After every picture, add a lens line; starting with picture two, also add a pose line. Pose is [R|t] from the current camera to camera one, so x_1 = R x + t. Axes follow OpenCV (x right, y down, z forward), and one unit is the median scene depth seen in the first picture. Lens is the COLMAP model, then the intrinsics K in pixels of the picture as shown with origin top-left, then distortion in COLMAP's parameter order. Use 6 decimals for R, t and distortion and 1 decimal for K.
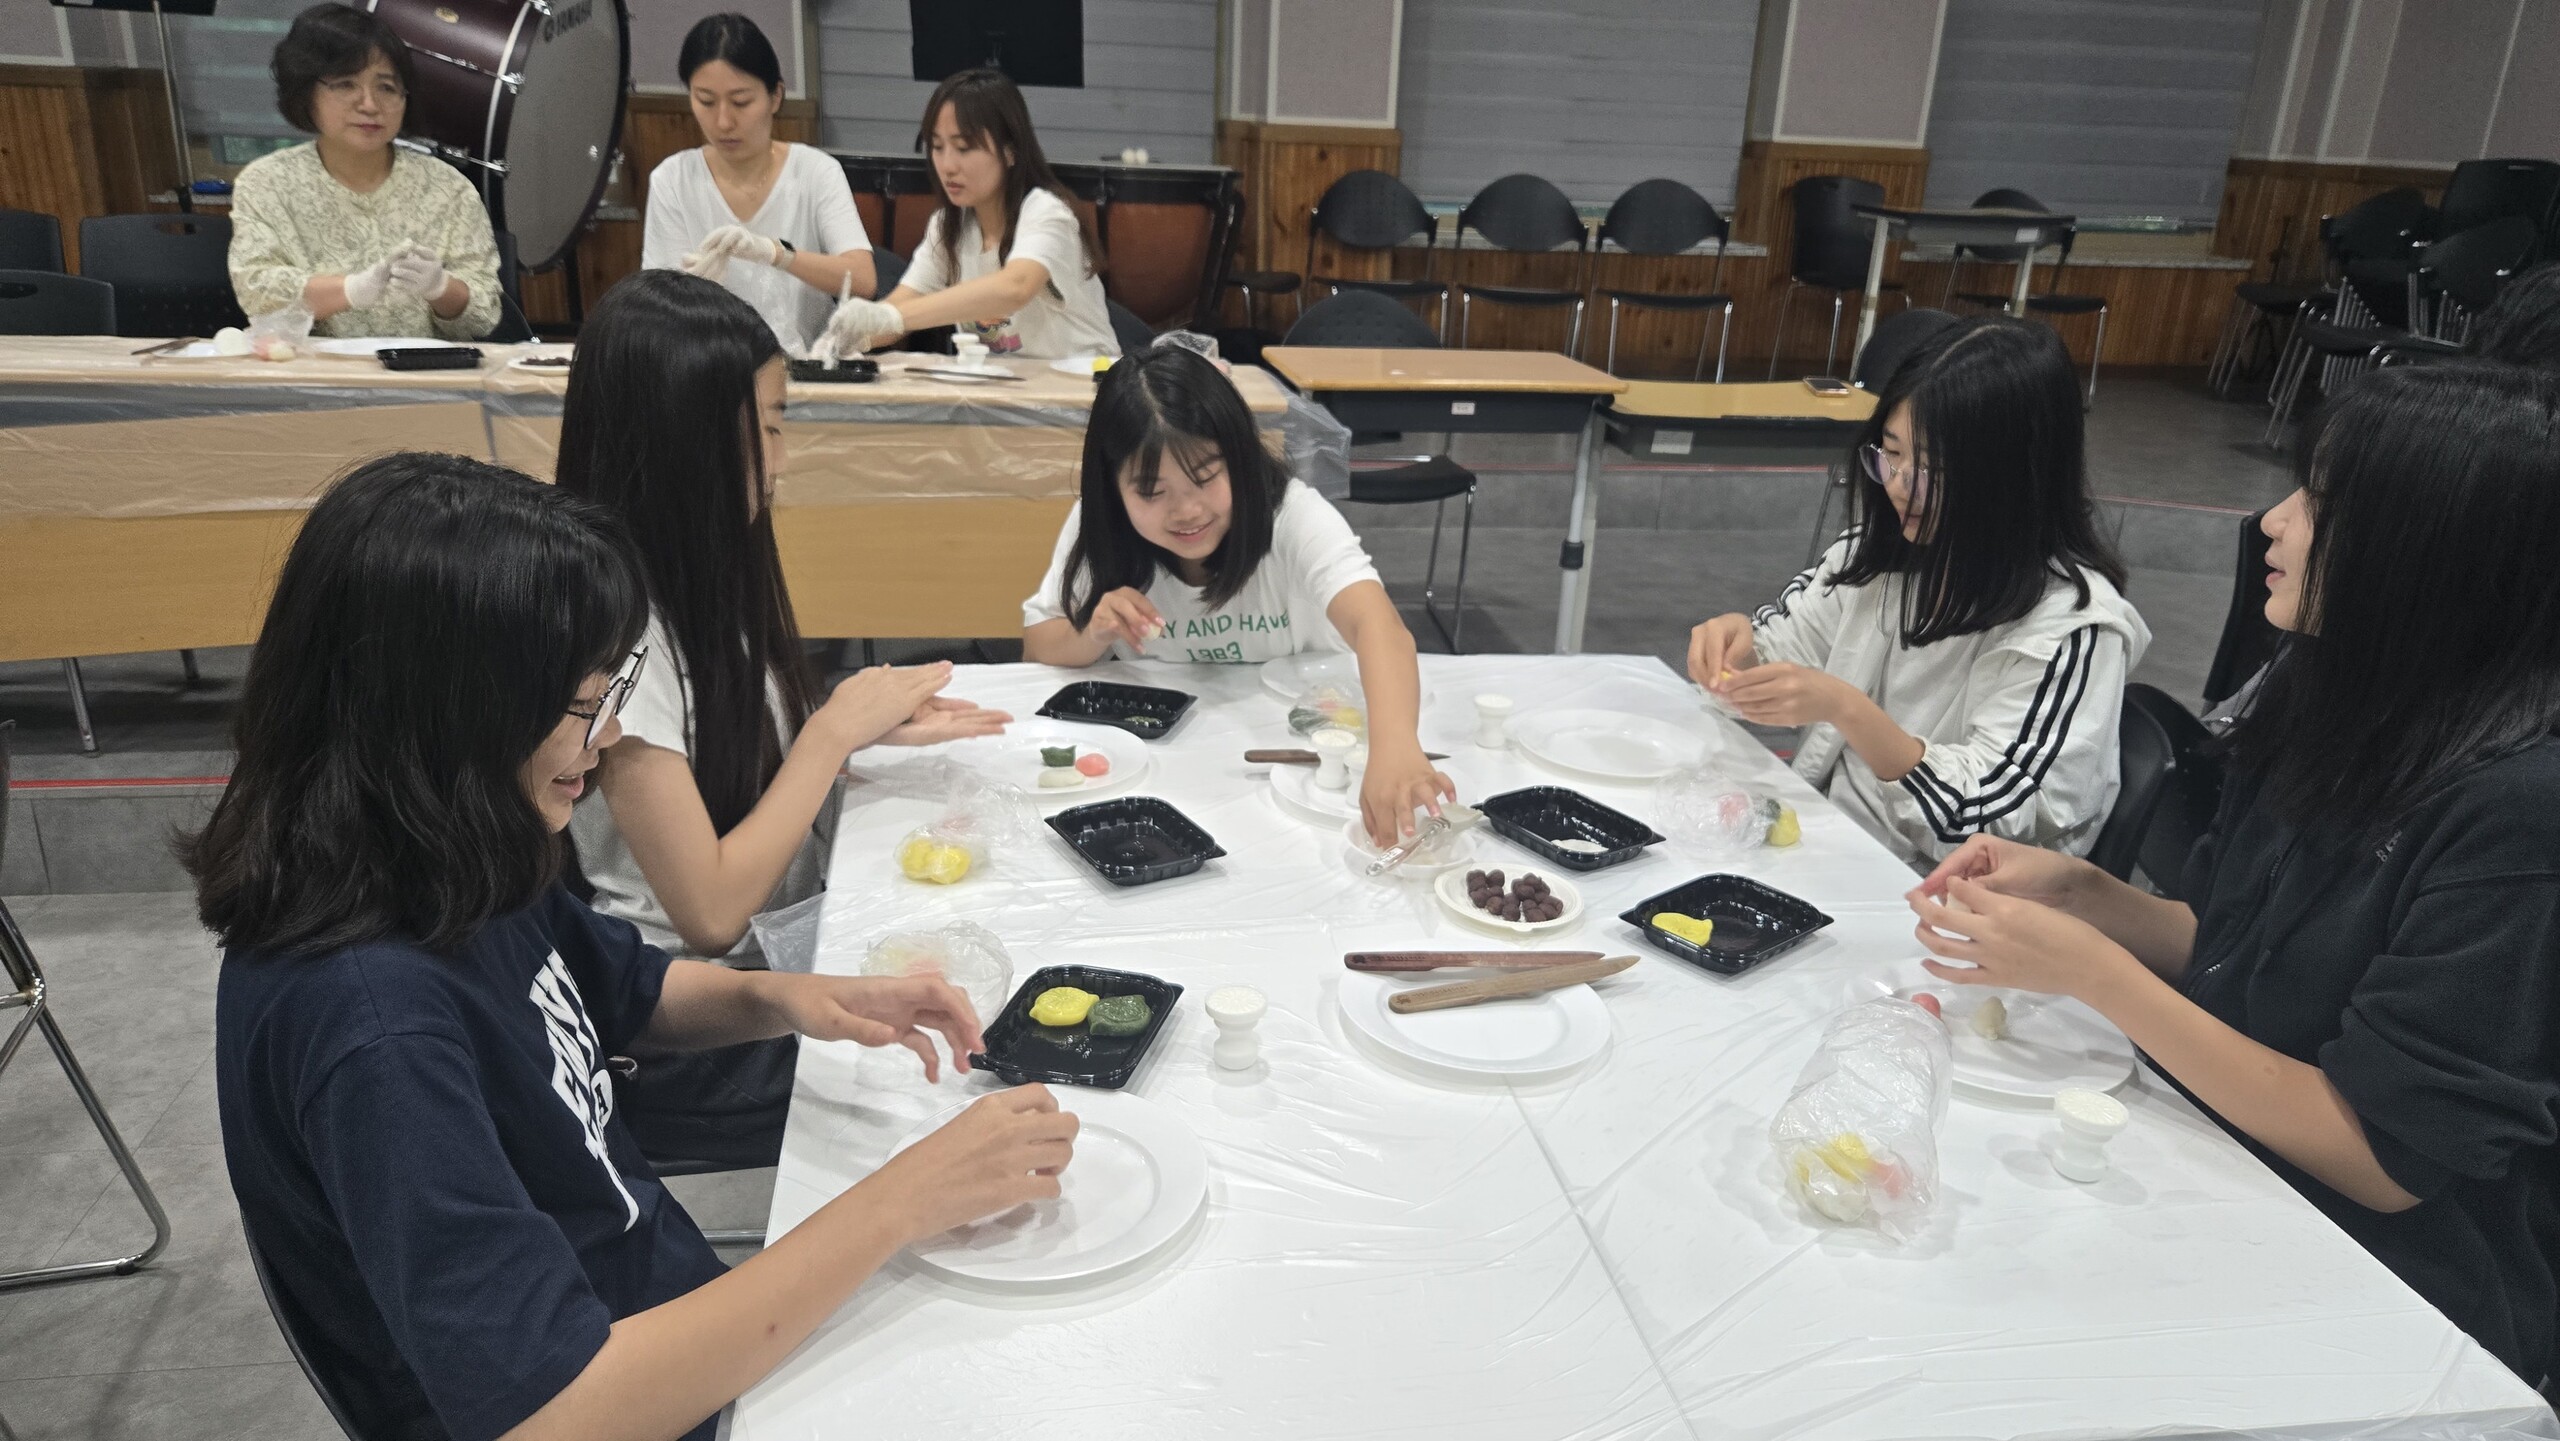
lens RADIAL K [[1701.2, 0, 1280.0], [0, 1701.2, 720.5], [0, 0, 1]] dist [0.057739, -0.058394]
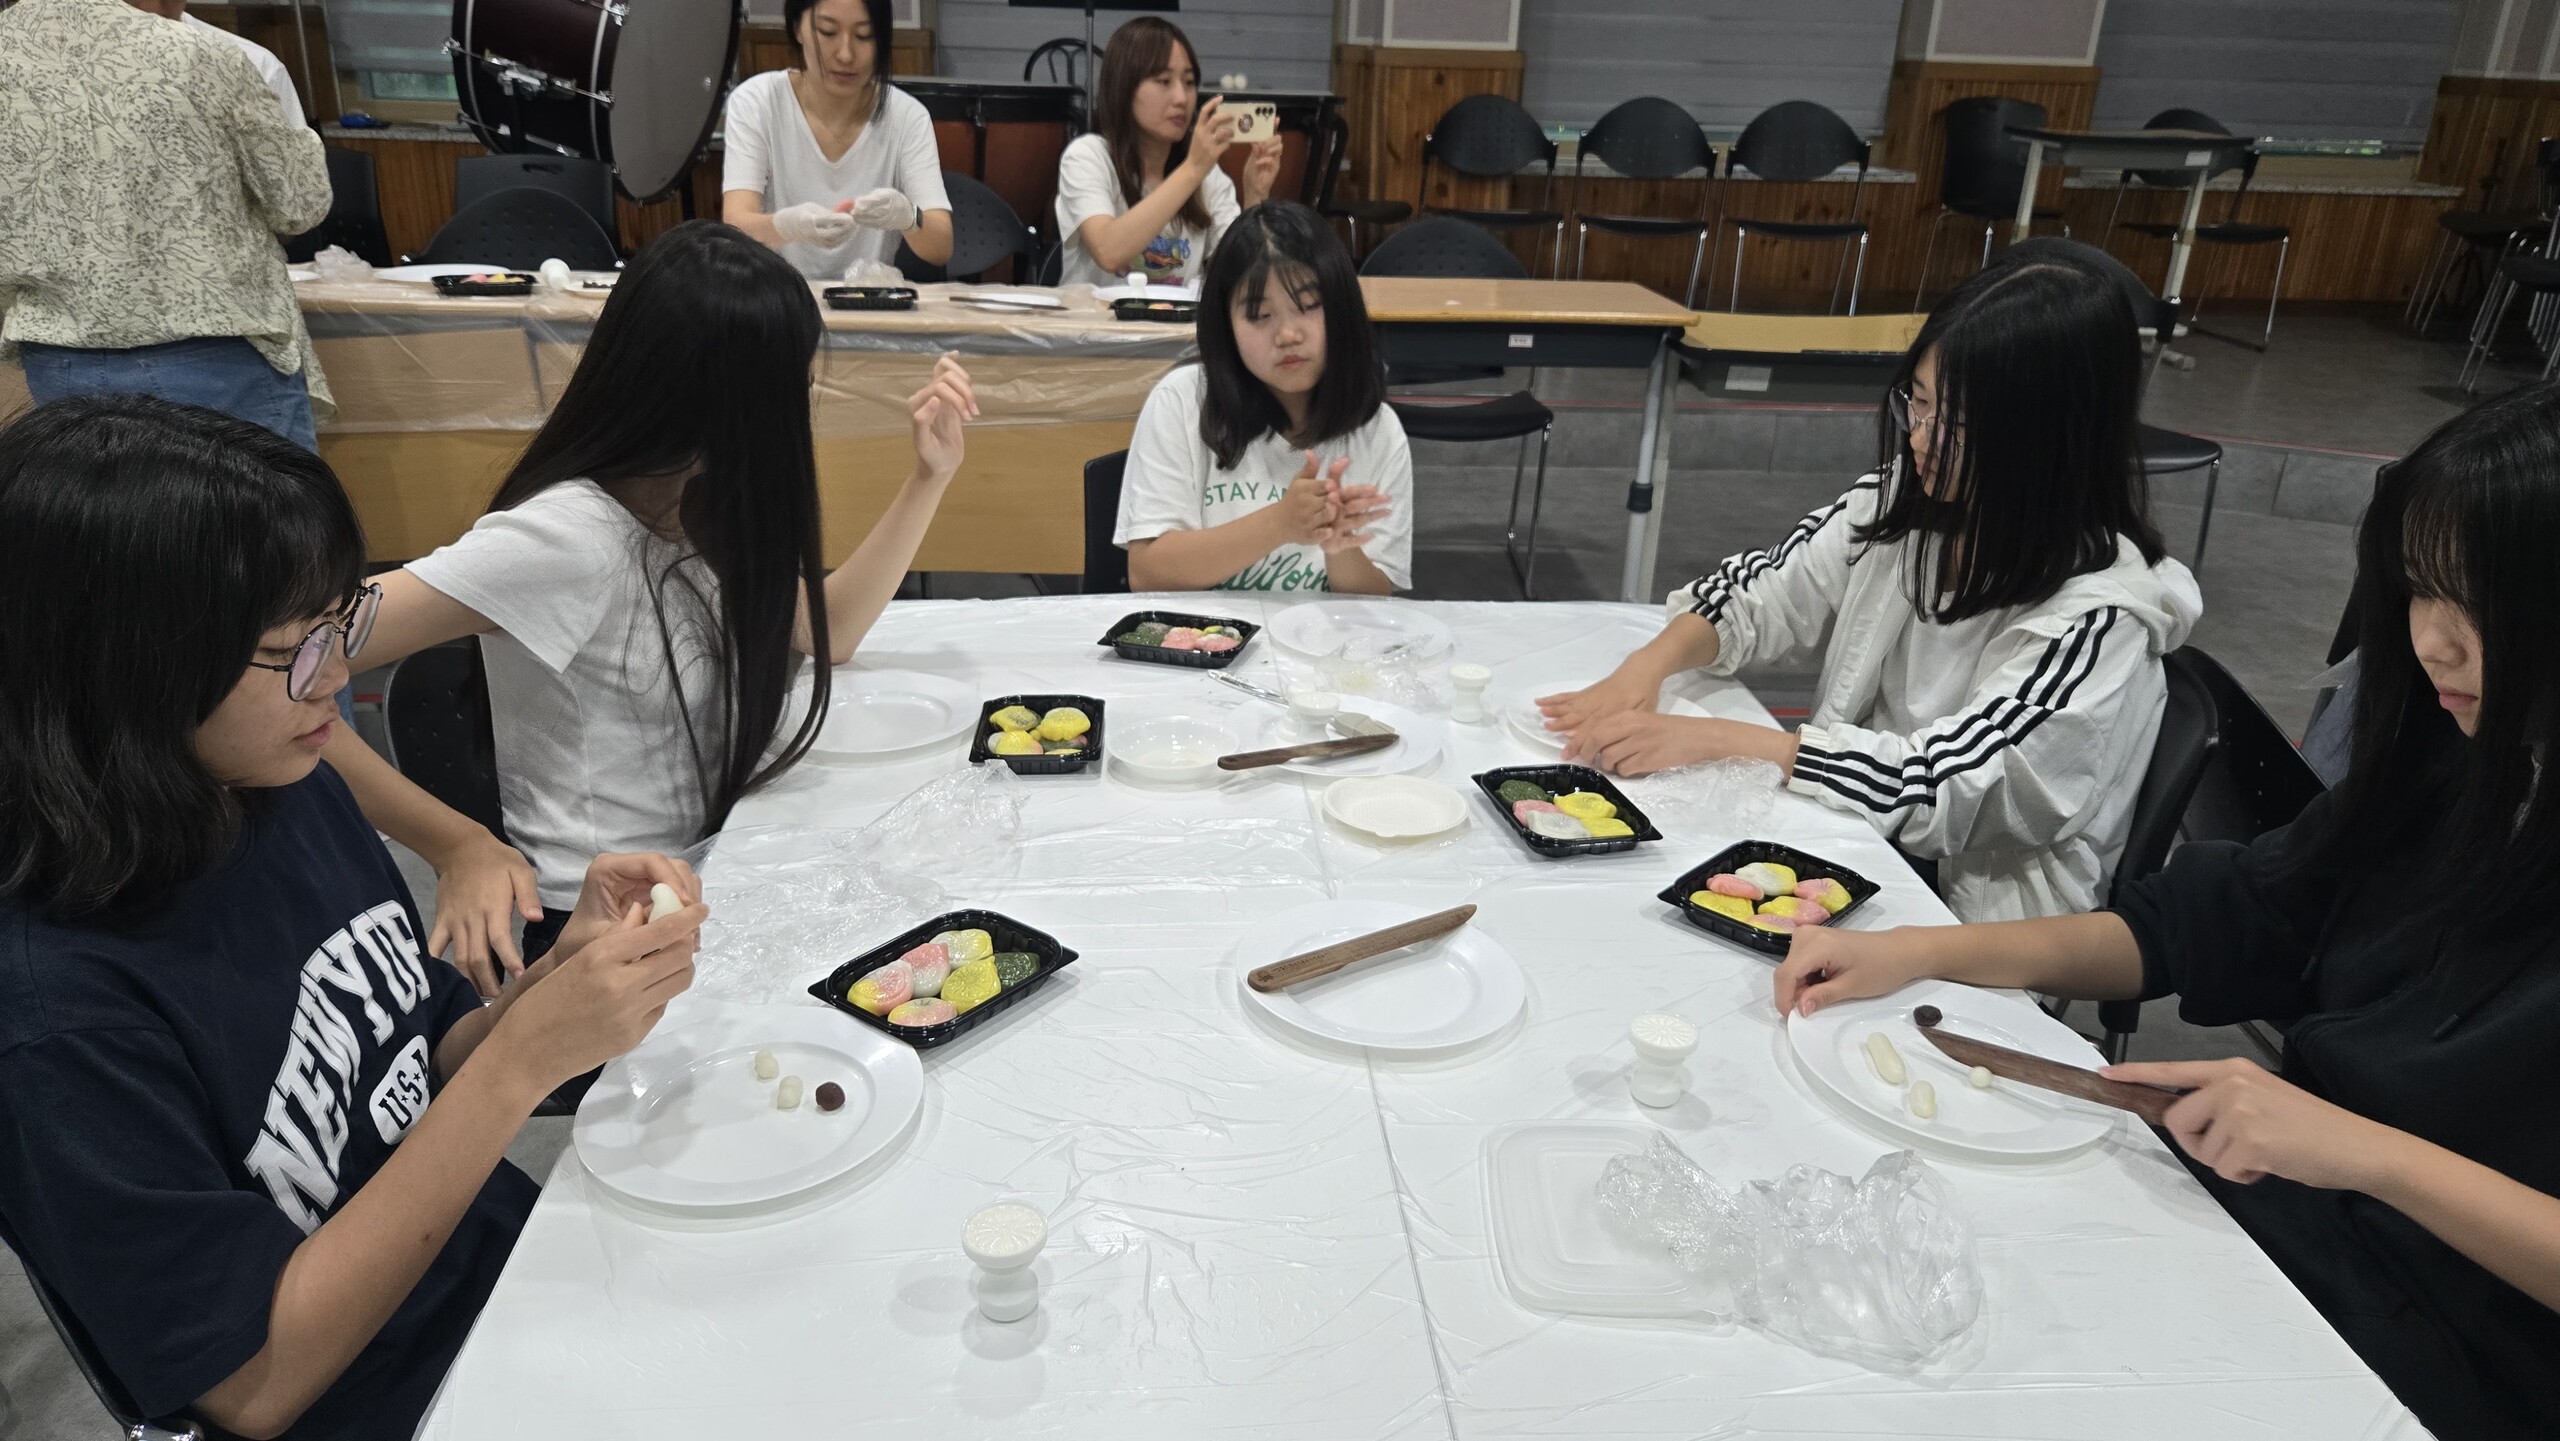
lens RADIAL K [[1709.9, 0, 1267.3], [0, 1709.9, 695.6], [0, 0, 1]] dist [0.055209, -0.052428]
pose [[0.994849, 0.026236, -0.097913, 0.032386], [-0.024147, 0.999456, 0.022468, -0.001658], [0.098450, -0.019988, 0.994941, 0.014349]]
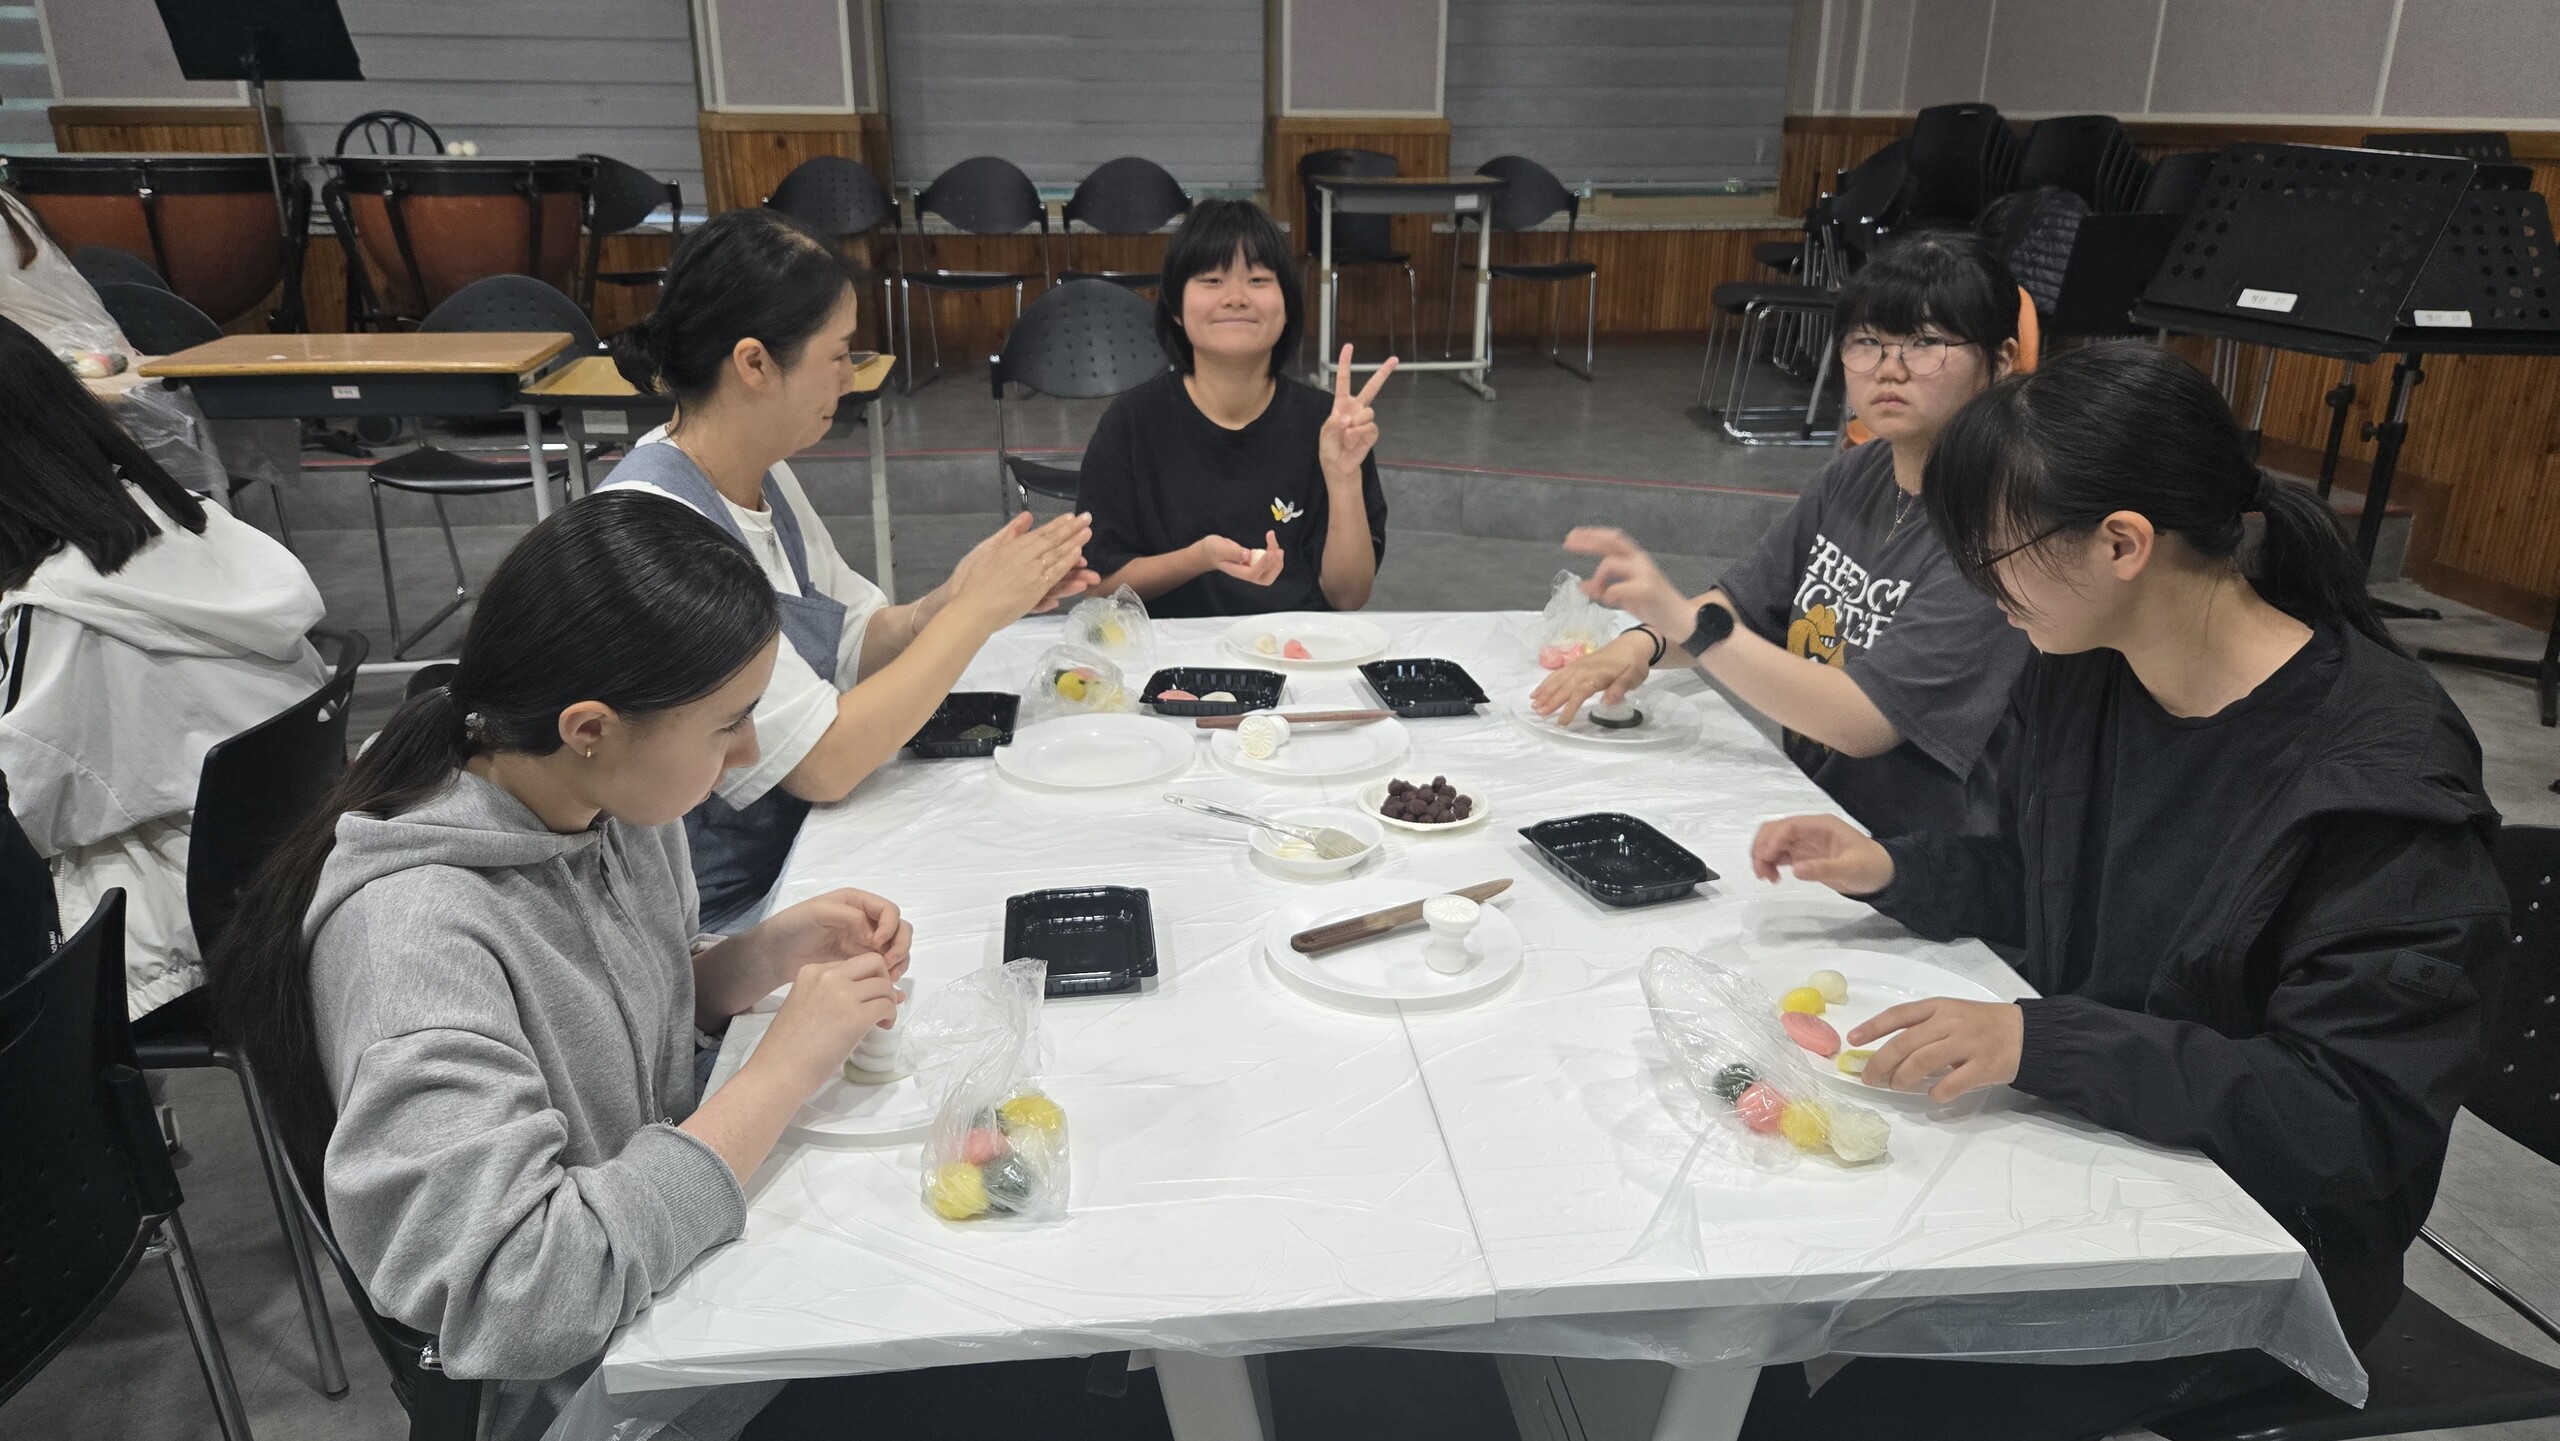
lens RADIAL K [[1709.9, 0, 1267.3], [0, 1709.9, 695.6], [0, 0, 1]] dist [0.055209, -0.052428]
pose [[0.999229, -0.030285, -0.024983, 0.318314], [0.029979, 0.999472, -0.012551, 0.007530], [0.025350, 0.011793, 0.999609, 0.020276]]
